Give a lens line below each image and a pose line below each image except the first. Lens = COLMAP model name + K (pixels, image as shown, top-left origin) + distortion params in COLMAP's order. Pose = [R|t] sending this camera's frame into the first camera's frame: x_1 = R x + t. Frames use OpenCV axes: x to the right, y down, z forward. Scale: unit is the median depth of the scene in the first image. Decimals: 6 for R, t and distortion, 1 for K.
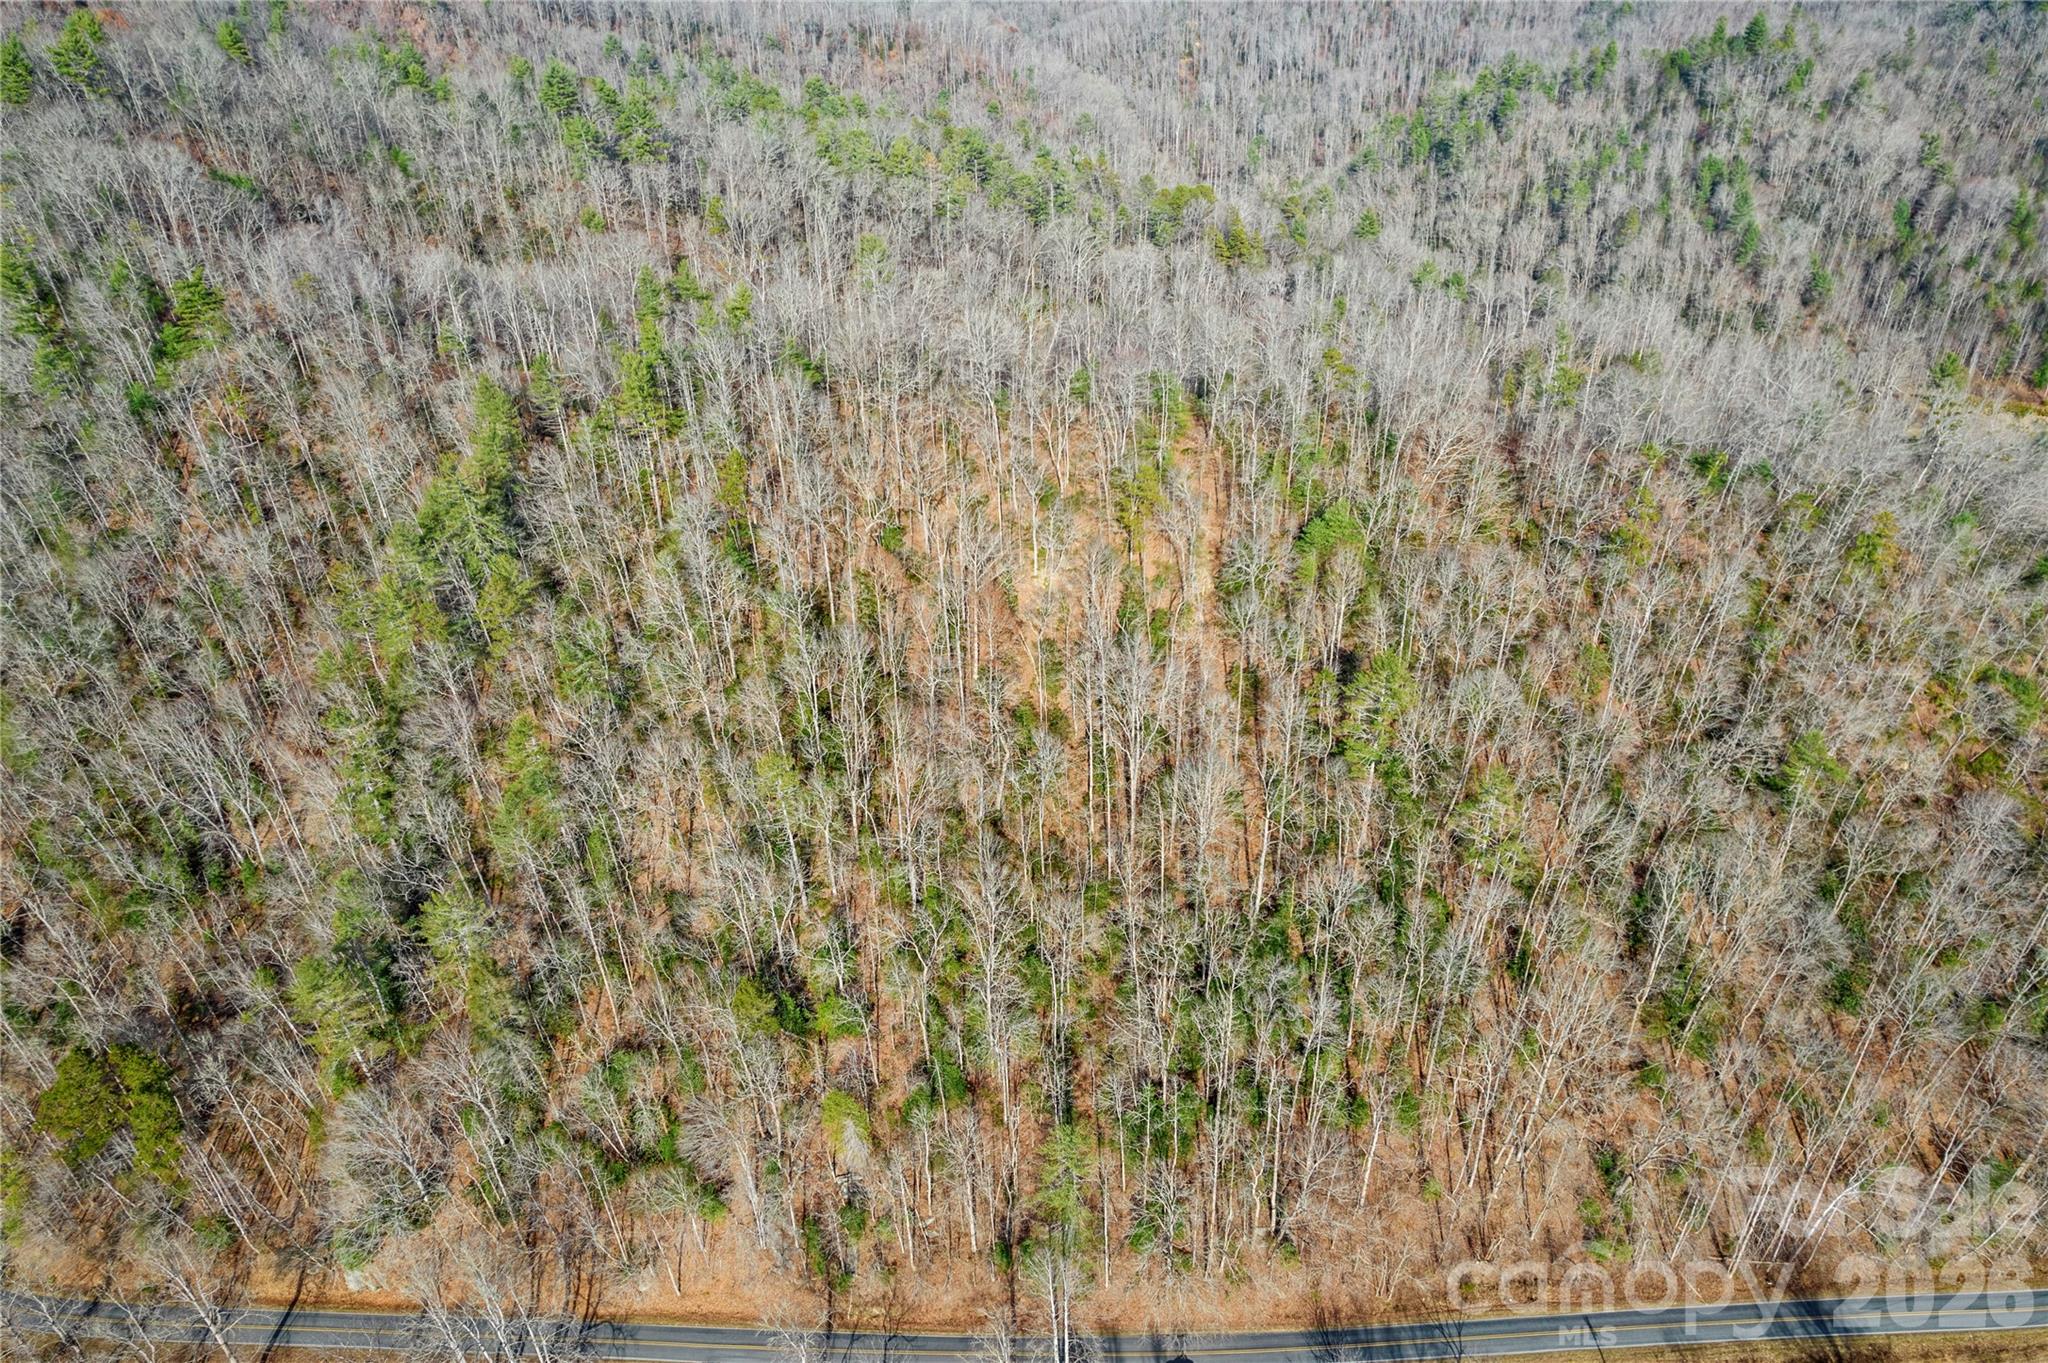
lens RADIAL K [[1184.7, 0, 1024.0], [0, 1184.7, 681.5], [0, 0, 1]] dist [-0.035829, 0.024513]
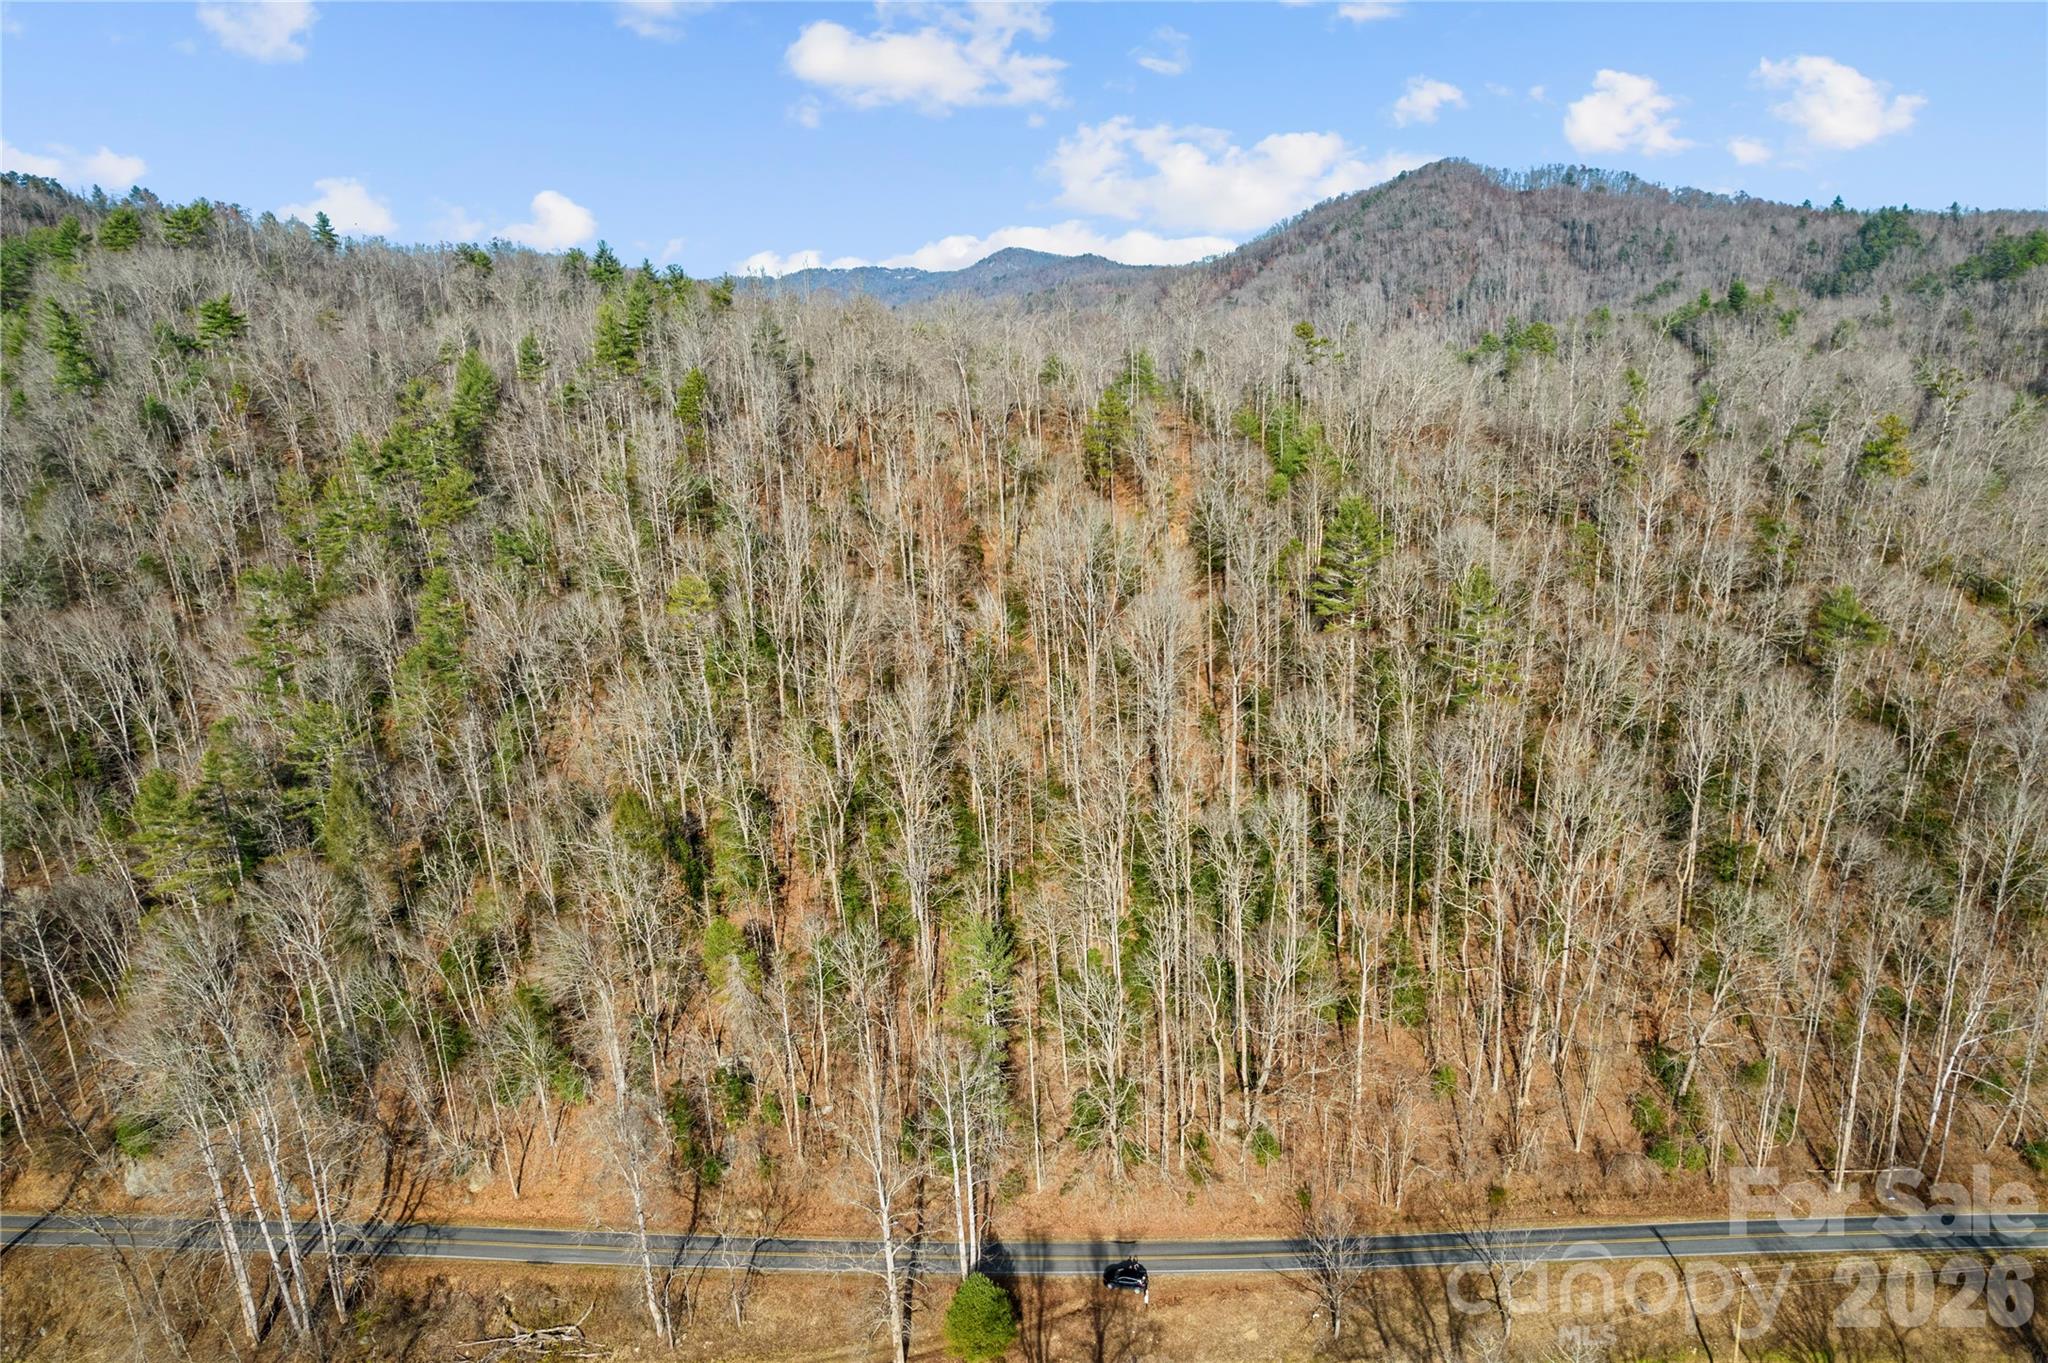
lens RADIAL K [[1184.7, 0, 1024.0], [0, 1184.7, 681.5], [0, 0, 1]] dist [-0.035829, 0.024513]
pose [[0.999144, -0.000867, -0.041367, 0.092525], [-0.009515, 0.968166, -0.250127, 0.377872], [0.040267, 0.250306, 0.967329, 0.136894]]
